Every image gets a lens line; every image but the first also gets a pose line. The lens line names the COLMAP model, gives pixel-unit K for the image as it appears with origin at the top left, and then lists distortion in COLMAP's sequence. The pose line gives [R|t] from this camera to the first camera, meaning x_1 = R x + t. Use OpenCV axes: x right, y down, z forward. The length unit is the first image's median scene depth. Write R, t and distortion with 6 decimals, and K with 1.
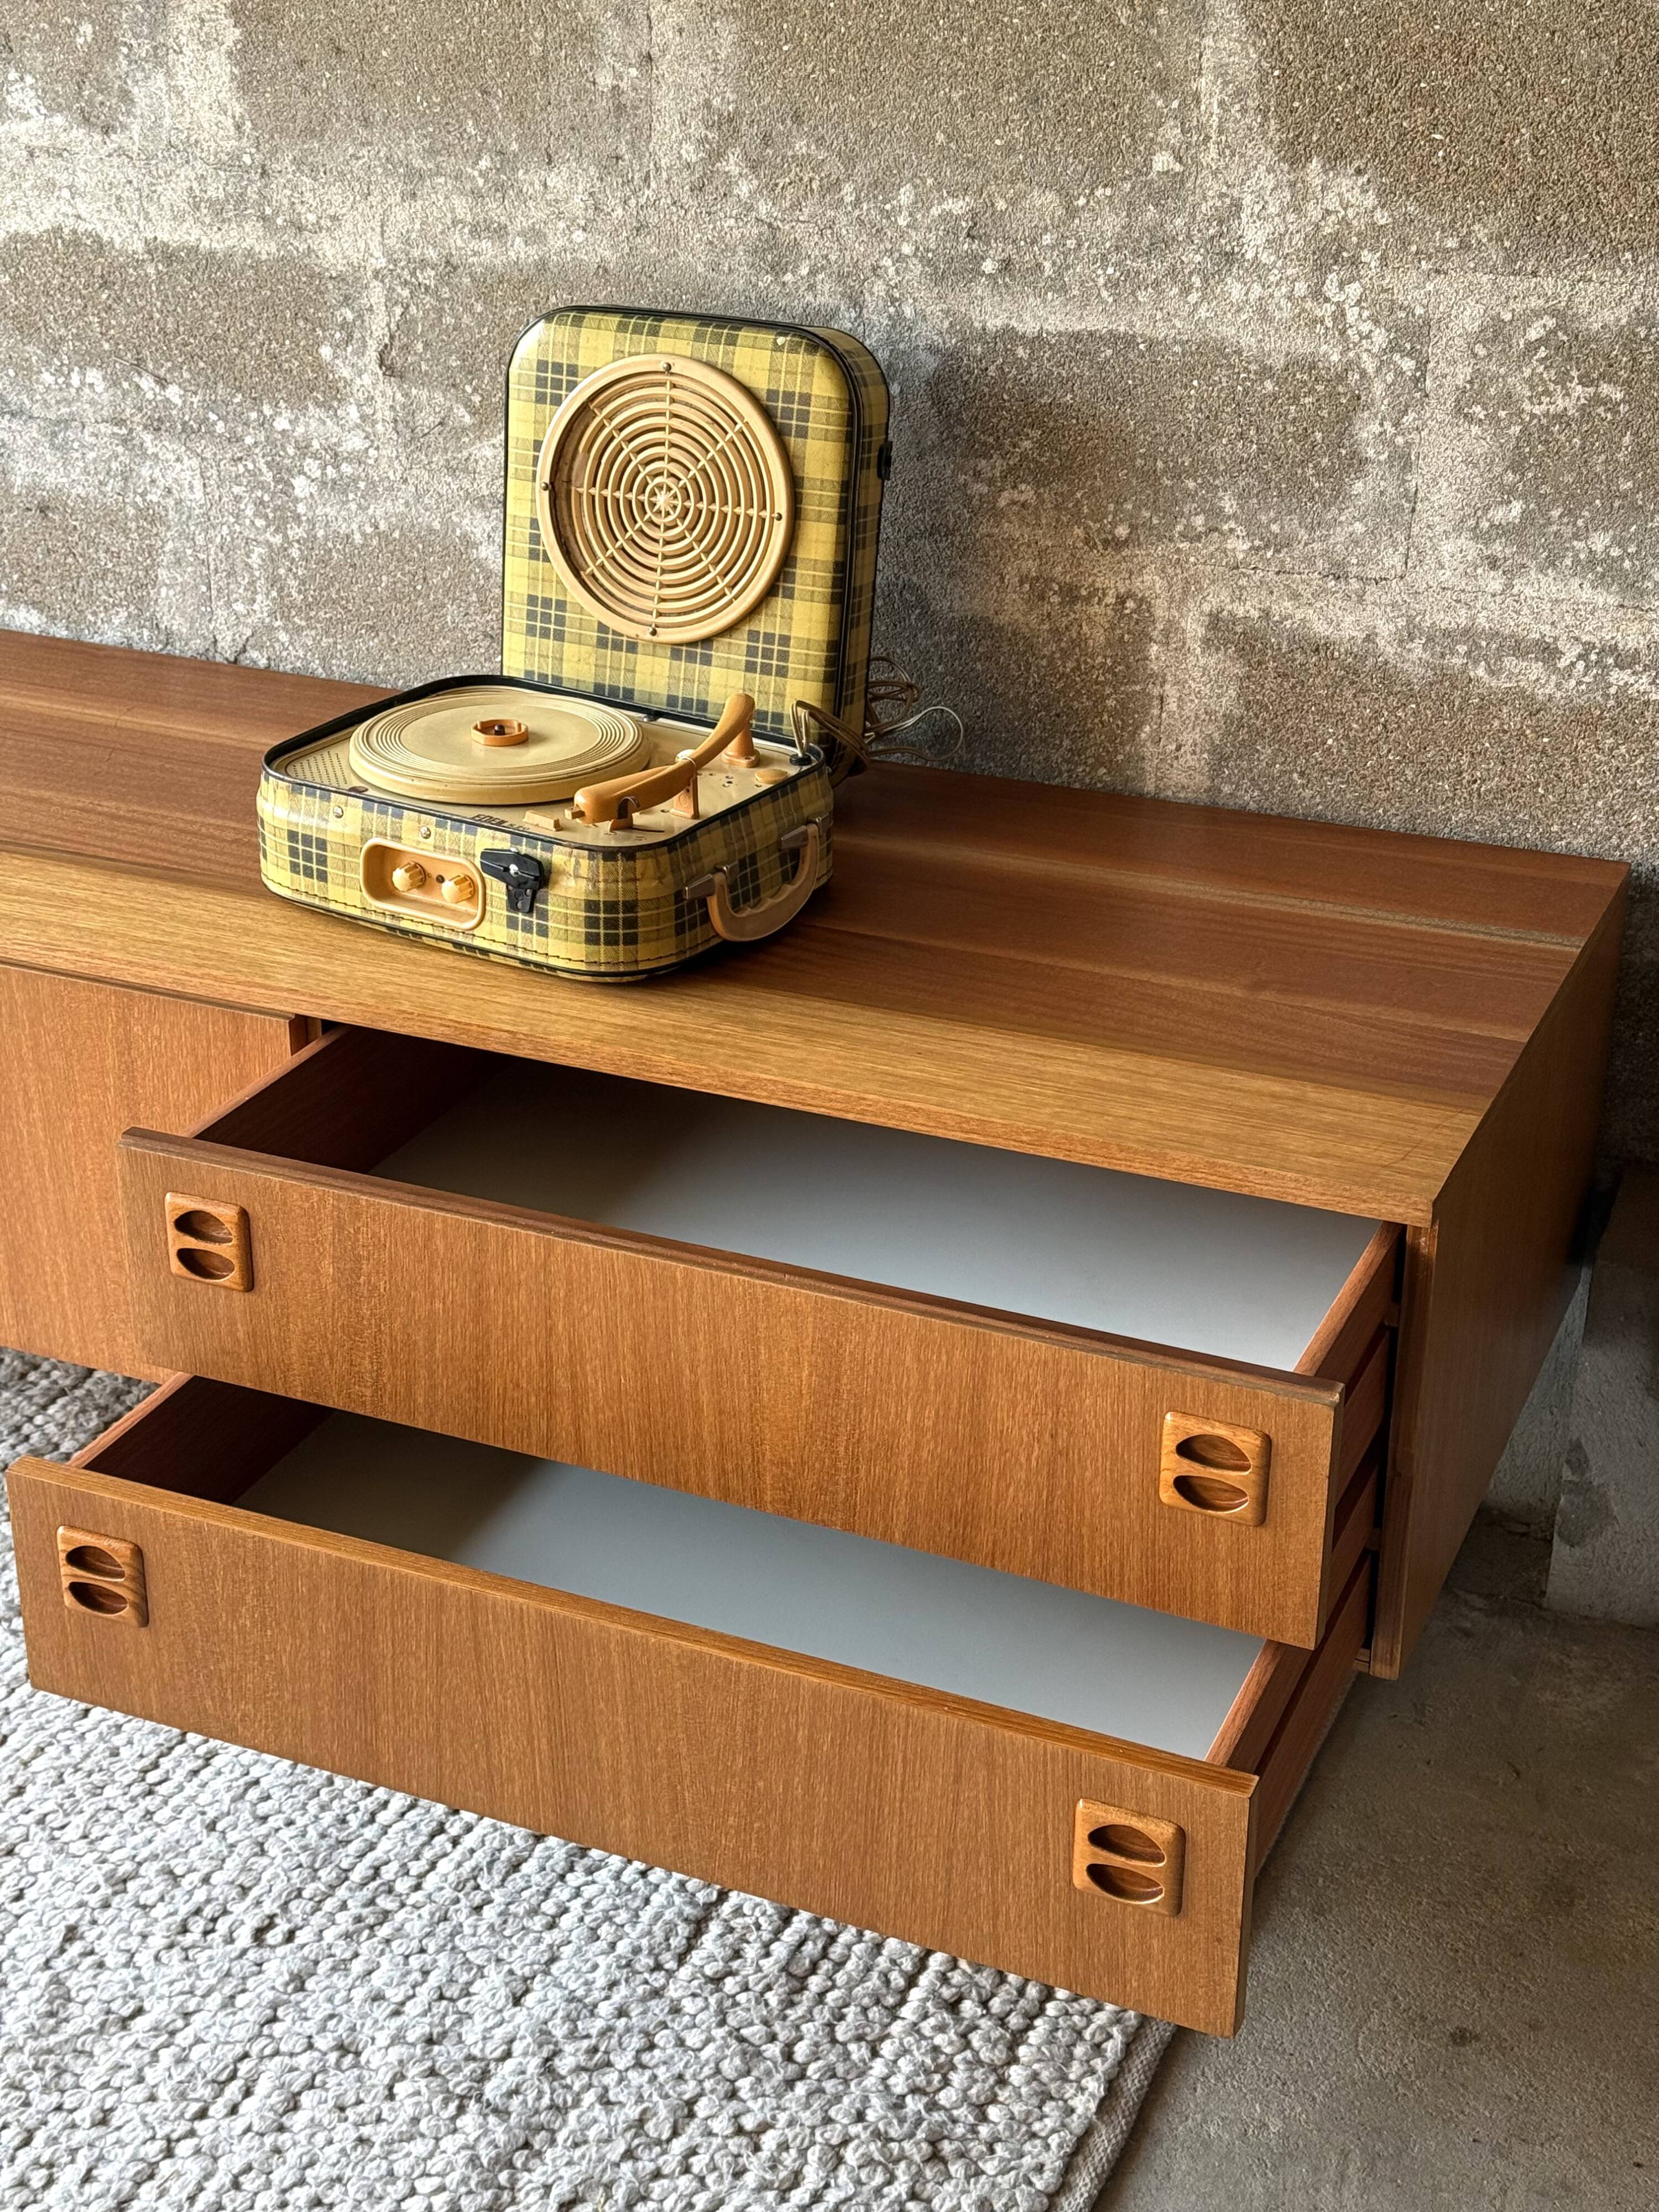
lens RADIAL K [[3104.0, 0, 825.7], [0, 3104.0, 1114.8], [0, 0, 1]] dist [0.235469, -0.623222]
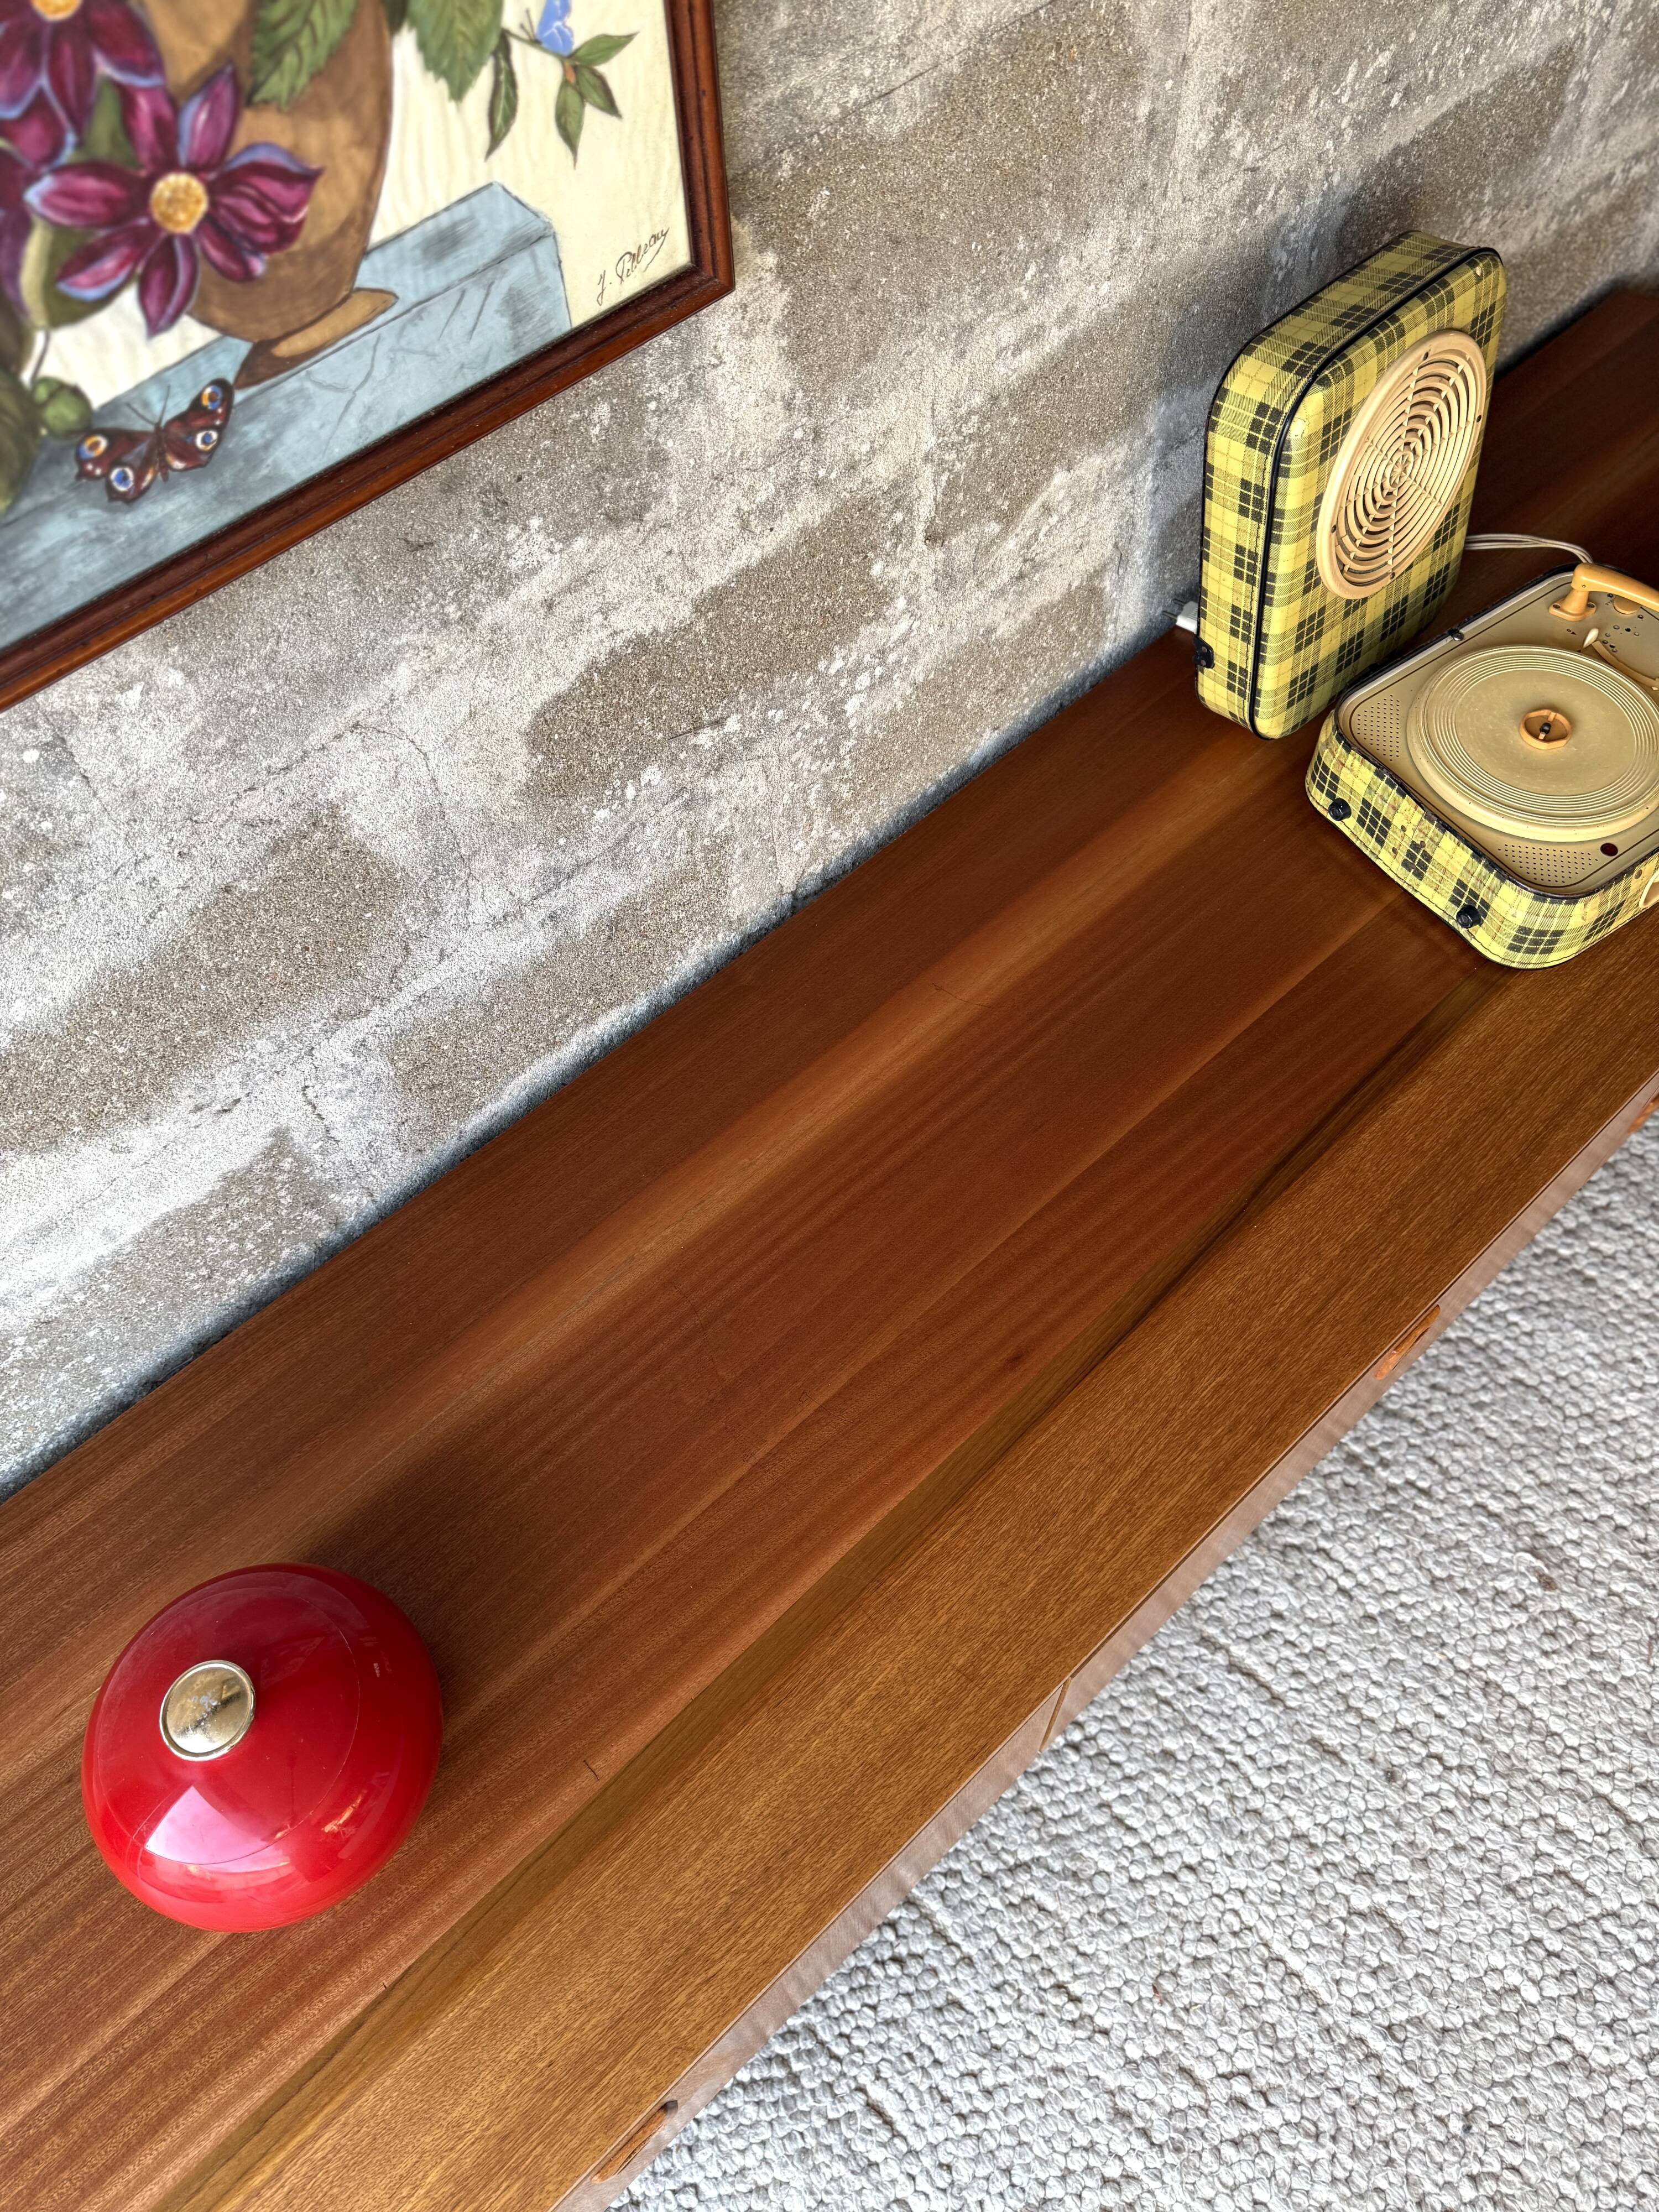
lens RADIAL K [[1566.9, 0, 843.7], [0, 1566.9, 1105.5], [0, 0, 1]] dist [0.030511, -0.037410]
pose [[0.401453, -0.798128, 0.449252, -0.540632], [0.434195, 0.597740, 0.673930, -0.505518], [-0.806418, -0.075489, 0.586508, 0.797686]]
